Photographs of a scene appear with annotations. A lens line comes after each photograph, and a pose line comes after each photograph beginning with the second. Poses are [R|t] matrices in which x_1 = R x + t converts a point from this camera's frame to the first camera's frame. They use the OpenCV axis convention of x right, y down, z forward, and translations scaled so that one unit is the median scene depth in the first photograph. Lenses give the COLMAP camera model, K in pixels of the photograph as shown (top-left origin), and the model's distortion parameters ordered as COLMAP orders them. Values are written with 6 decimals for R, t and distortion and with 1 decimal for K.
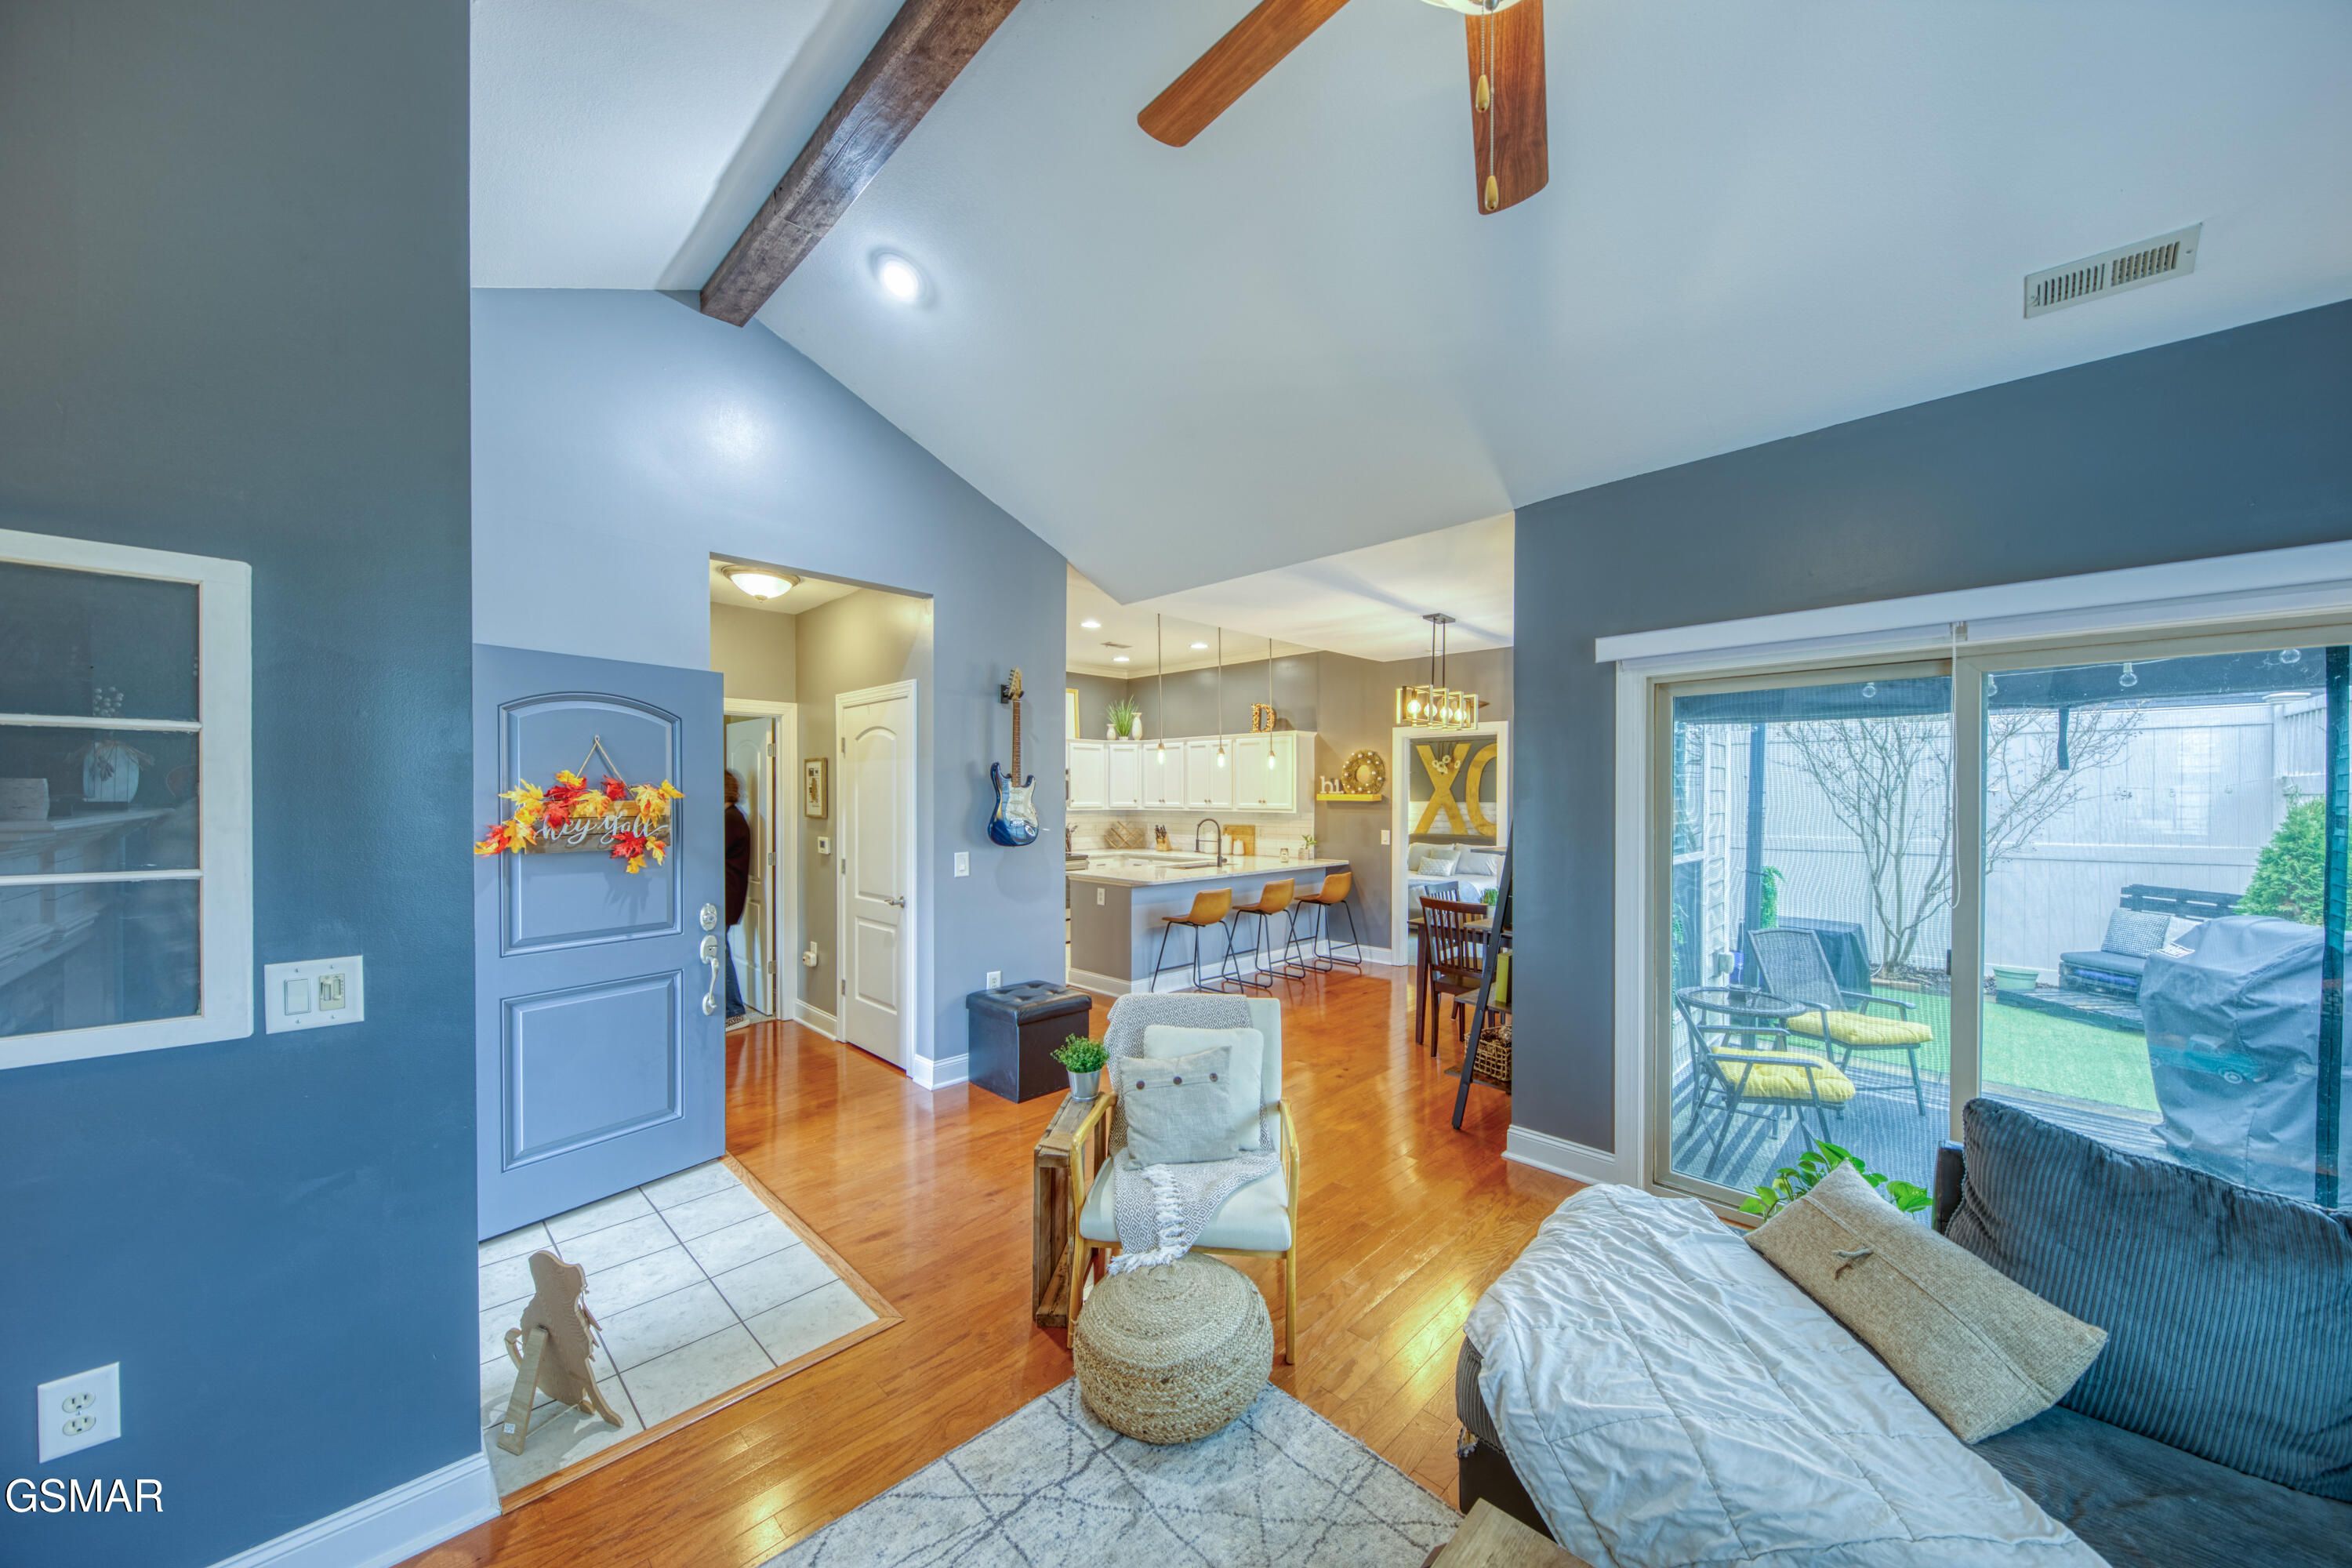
lens RADIAL K [[827.0, 0, 1182.0], [0, 827.0, 798.3], [0, 0, 1]] dist [0.007344, -0.004189]
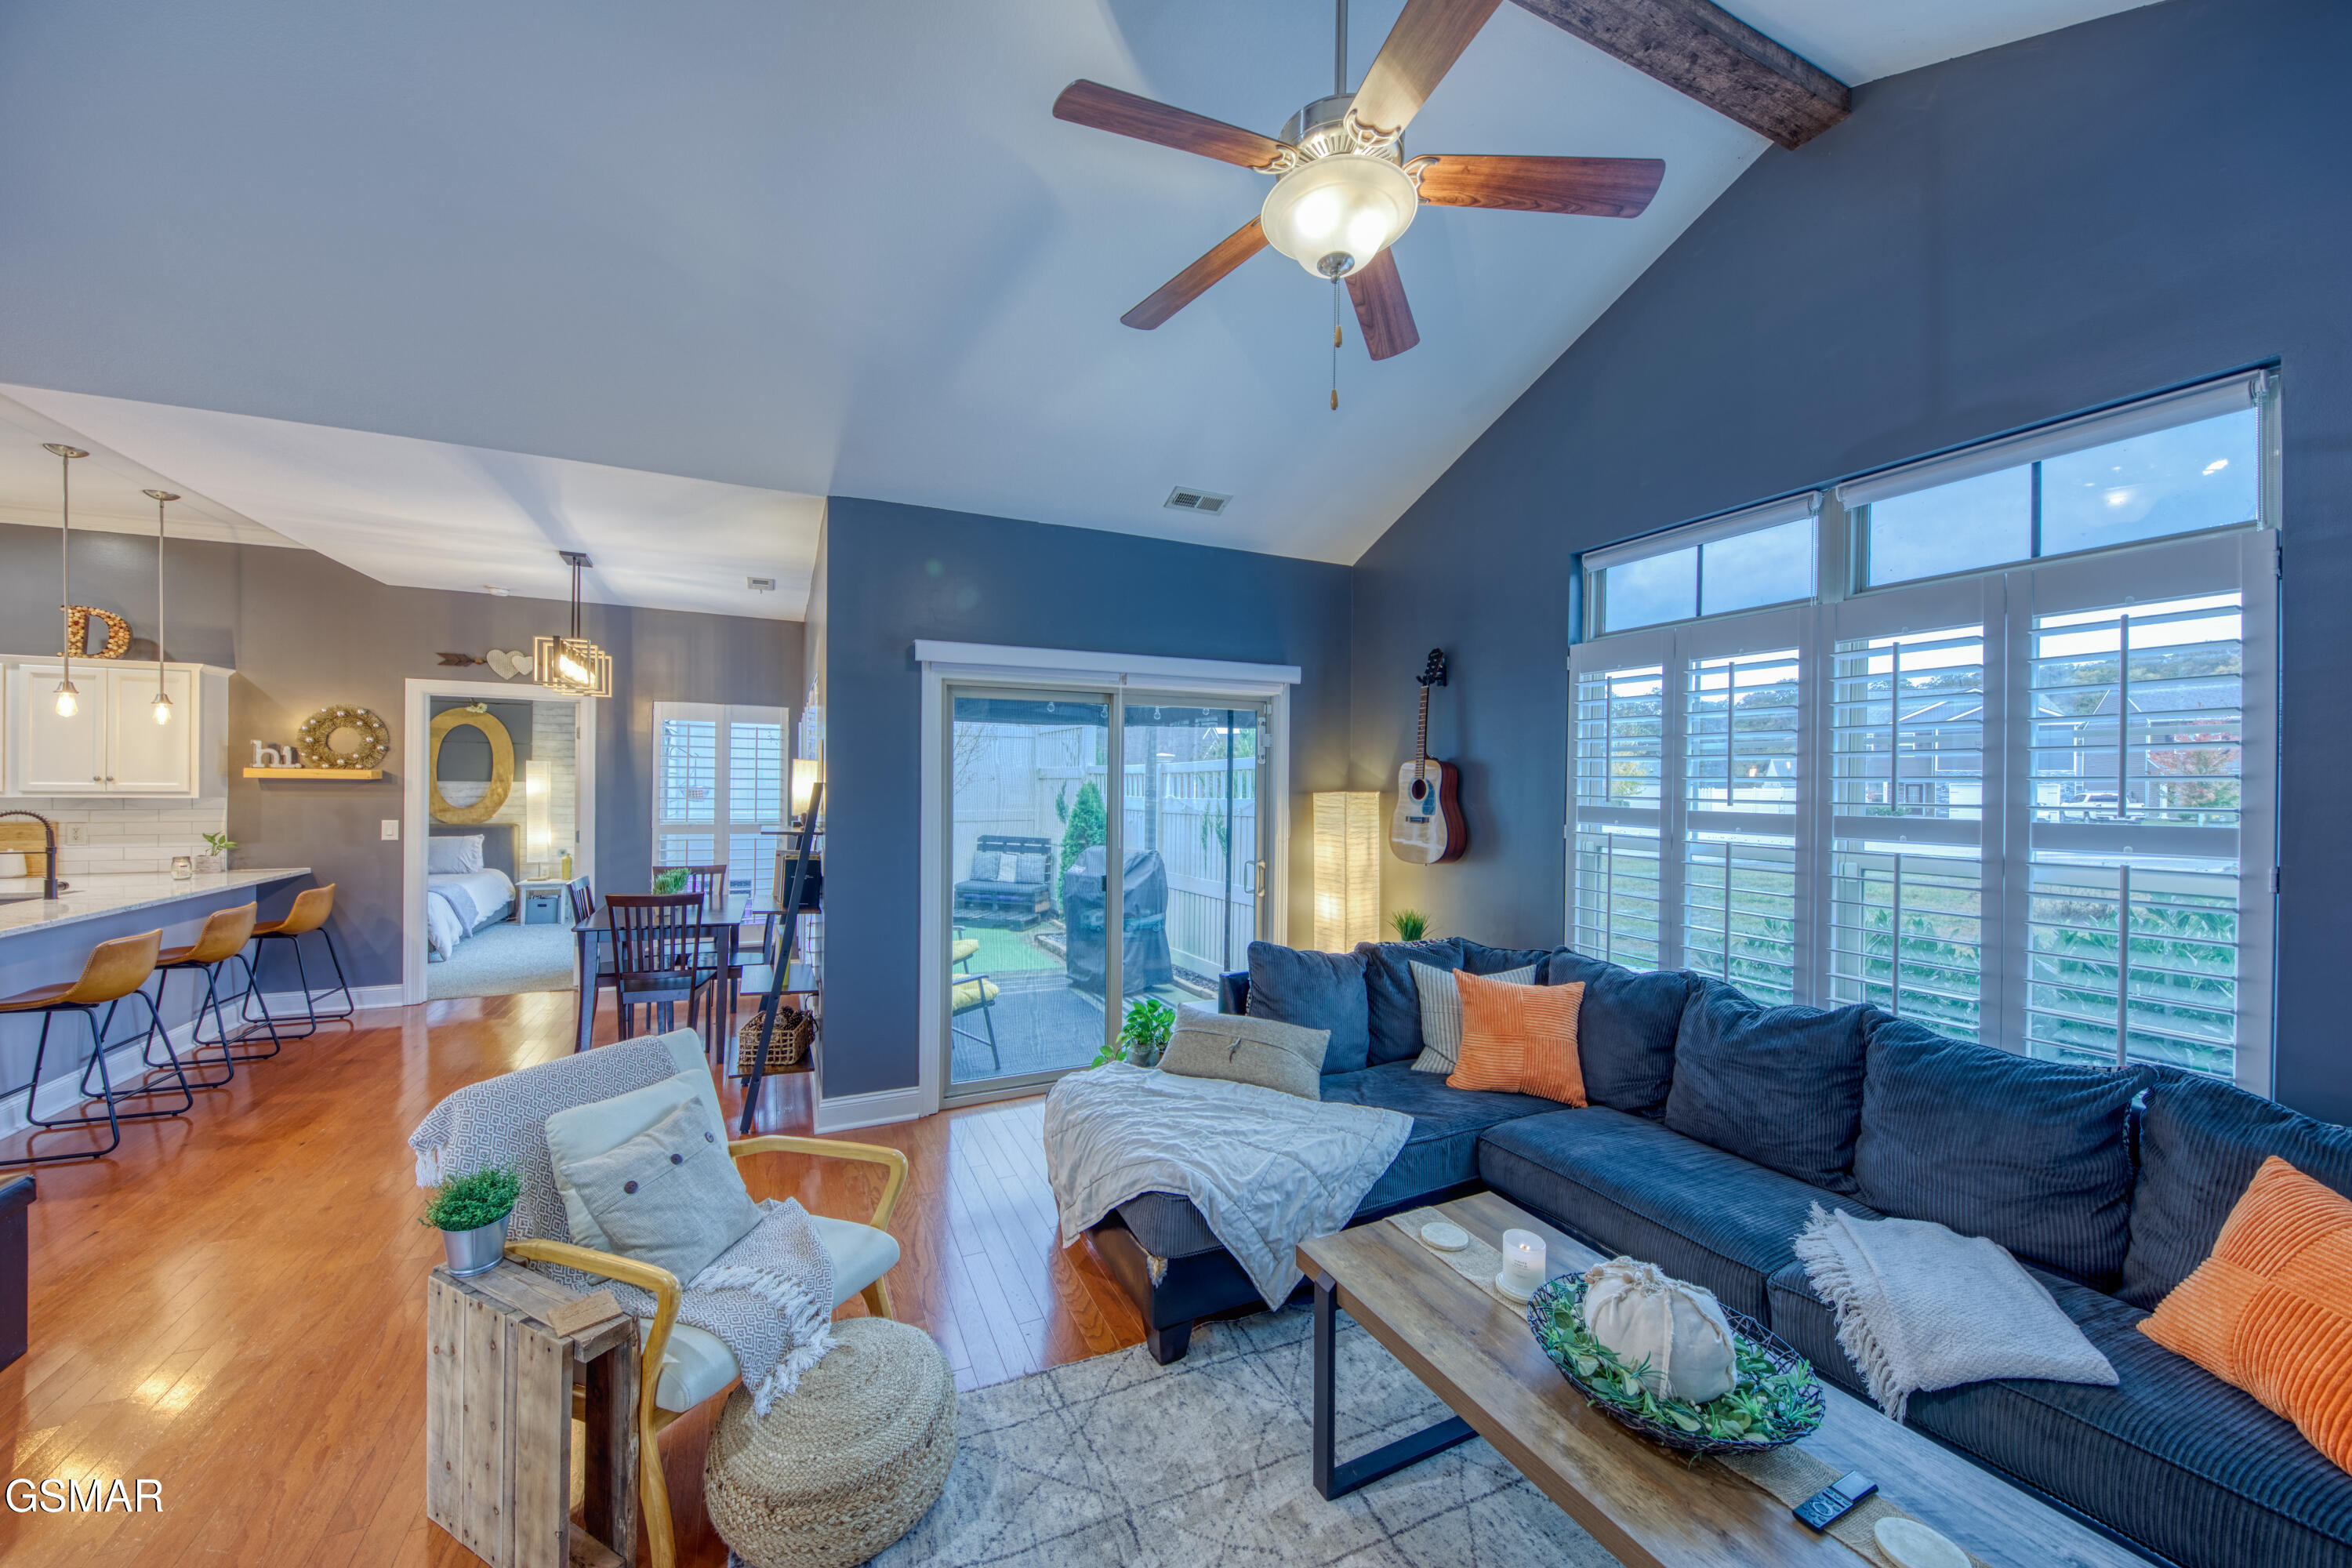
lens RADIAL K [[827.0, 0, 1163.9], [0, 827.0, 780.5], [0, 0, 1]] dist [0.007344, -0.004189]
pose [[0.355183, 0.004048, 0.934788, -0.189051], [-0.006799, 0.999975, -0.001747, 0.000774], [-0.934772, -0.005735, 0.355202, 0.115503]]
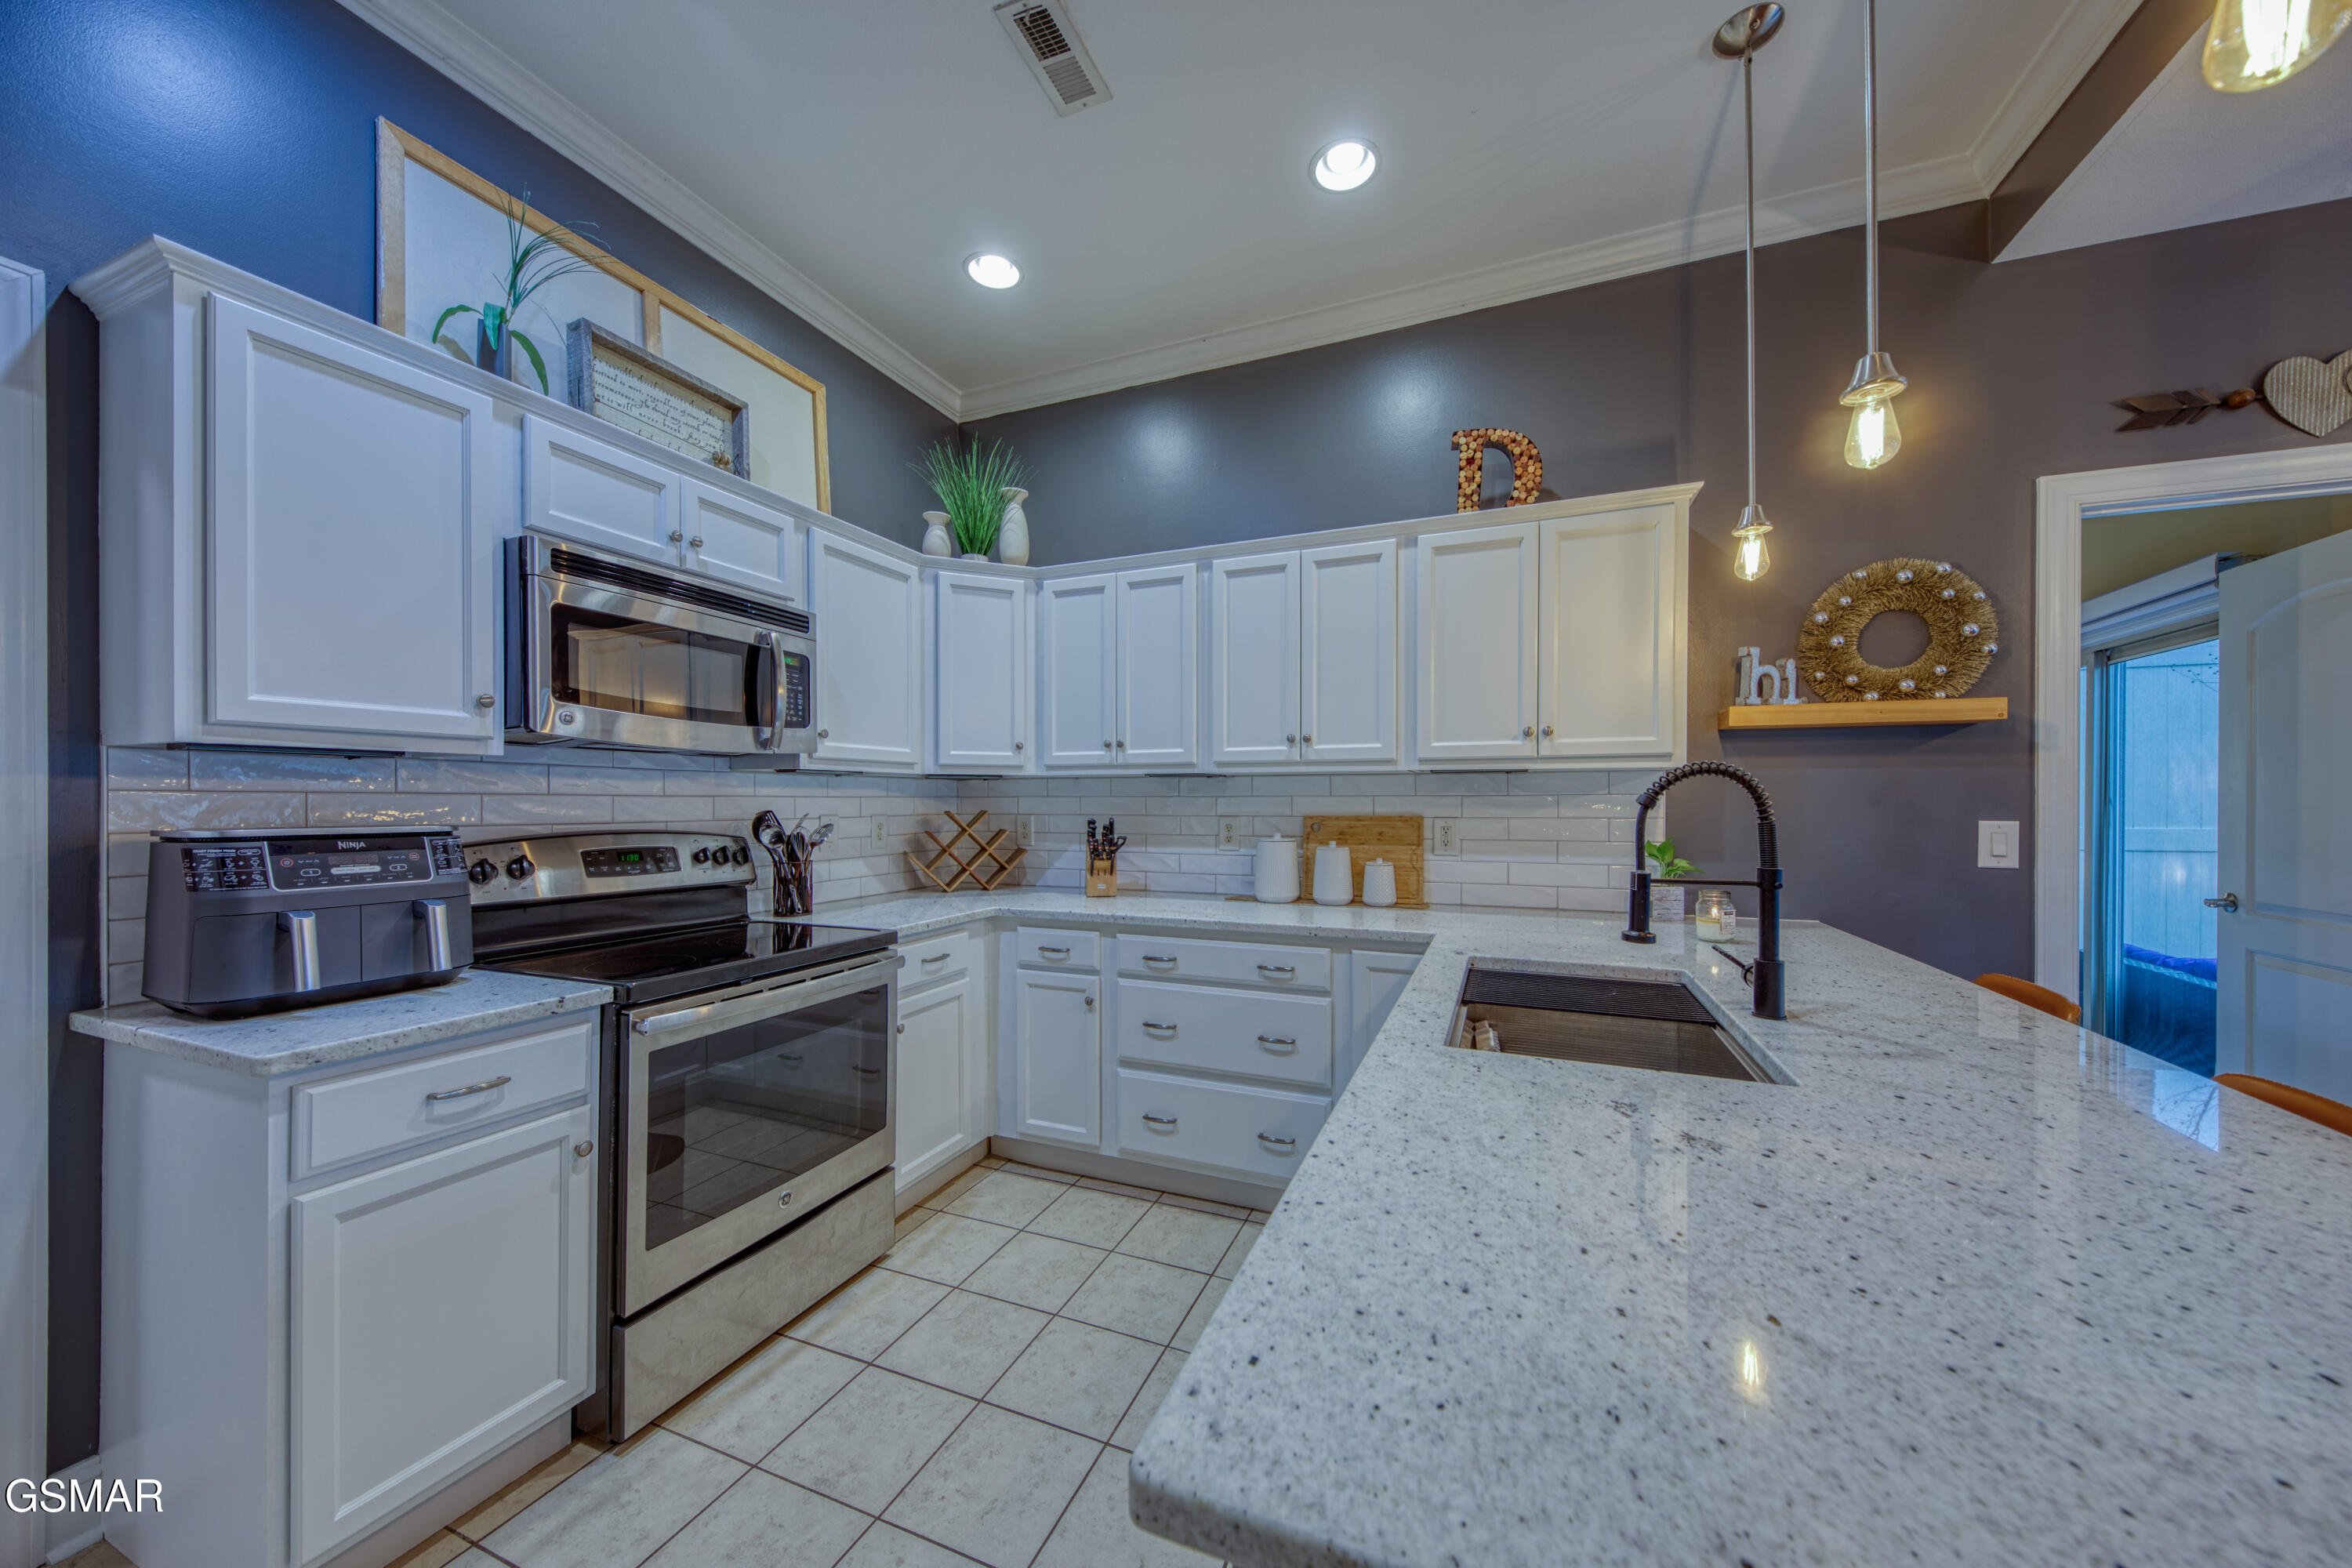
lens RADIAL K [[827.0, 0, 1174.4], [0, 827.0, 806.7], [0, 0, 1]] dist [0.007344, -0.004189]
pose [[0.932549, -0.003964, 0.361021, -0.143317], [0.002439, 0.999986, 0.004680, 0.031449], [-0.361034, -0.003483, 0.932546, 0.825845]]
